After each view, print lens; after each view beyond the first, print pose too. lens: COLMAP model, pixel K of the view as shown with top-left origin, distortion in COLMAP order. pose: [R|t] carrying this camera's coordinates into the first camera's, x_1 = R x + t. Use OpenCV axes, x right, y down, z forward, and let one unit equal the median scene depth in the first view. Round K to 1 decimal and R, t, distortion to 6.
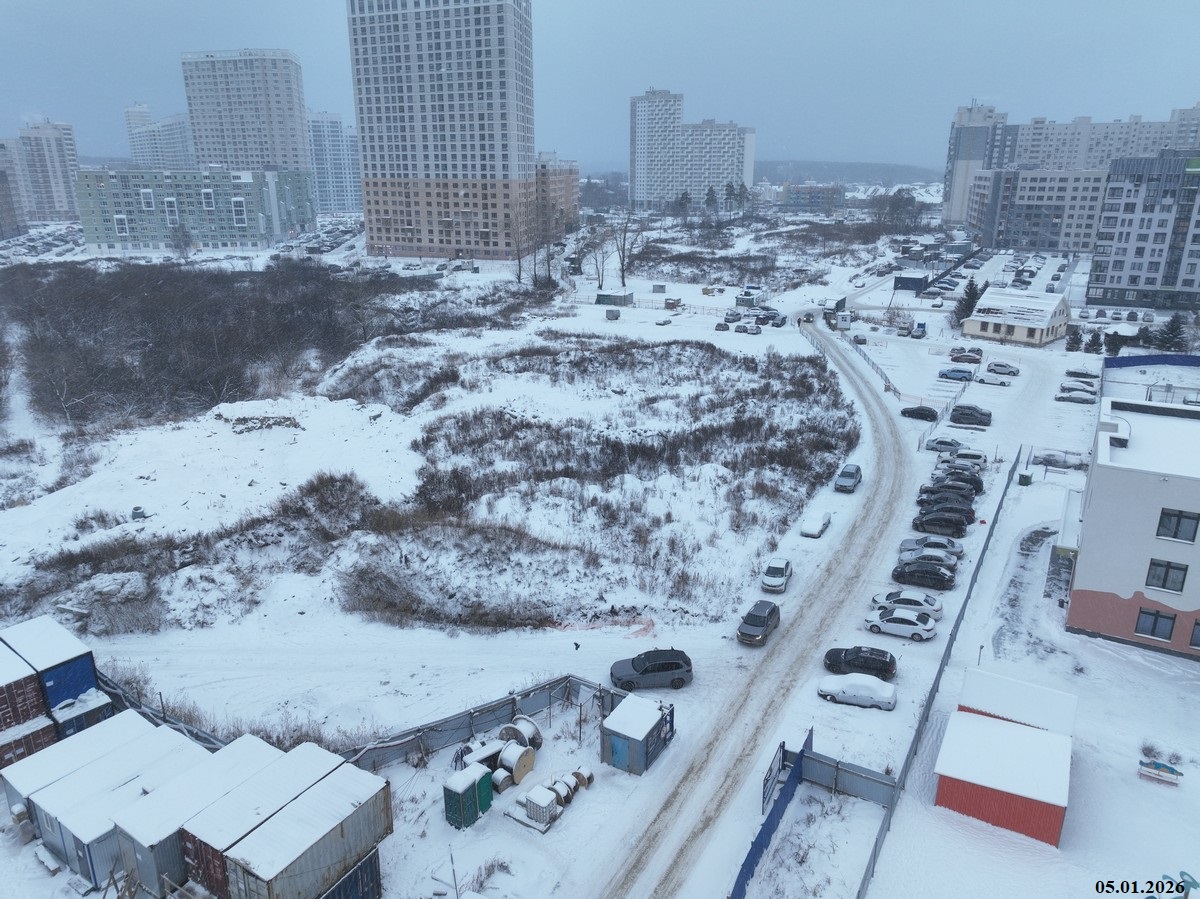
lens RADIAL K [[841.1, 0, 601.7], [0, 841.1, 446.6], [0, 0, 1]] dist [-0.000412, 0.011401]
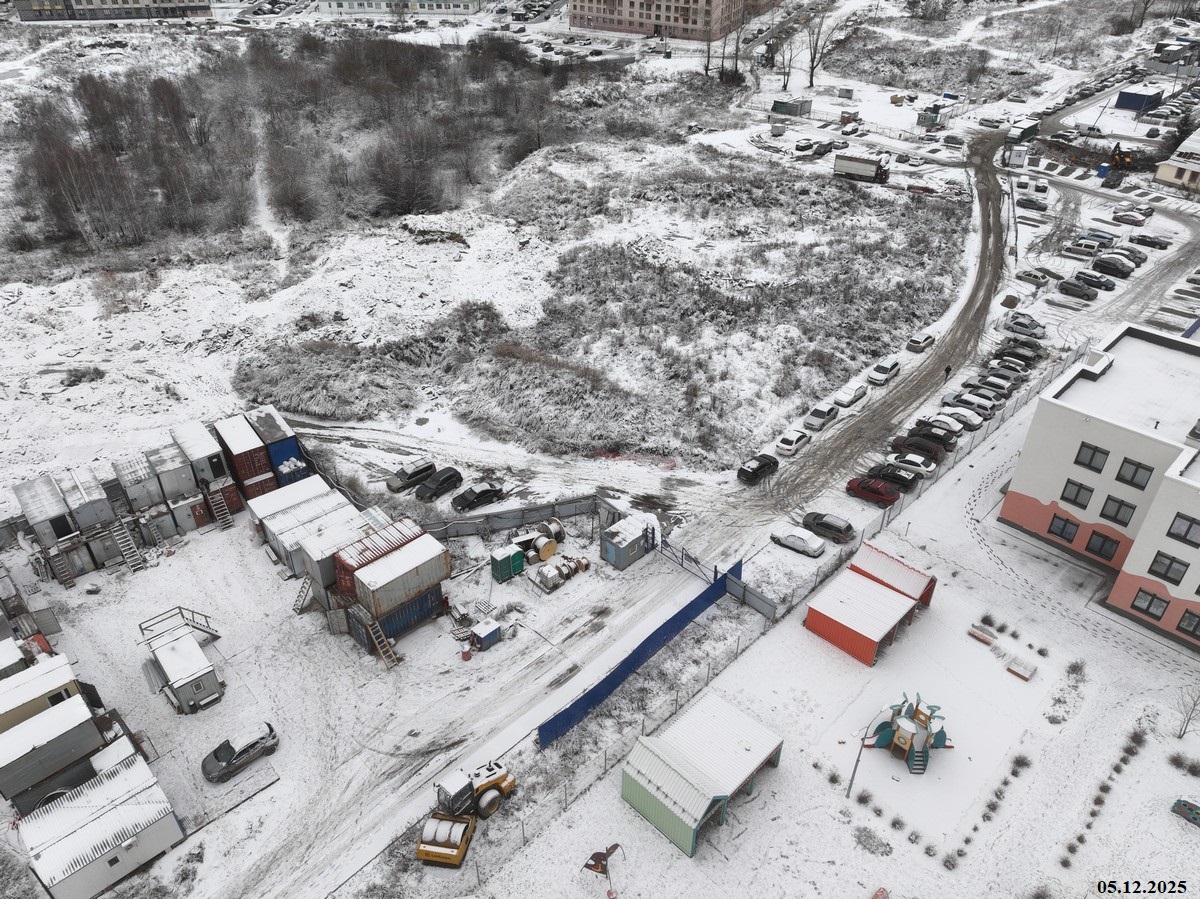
lens RADIAL K [[841.1, 0, 601.7], [0, 841.1, 446.6], [0, 0, 1]] dist [-0.000412, 0.011401]
pose [[0.965869, 0.145714, -0.214162, 0.140061], [-0.081417, 0.955650, 0.283027, -0.111799], [0.245905, -0.255930, 0.934896, -0.163838]]
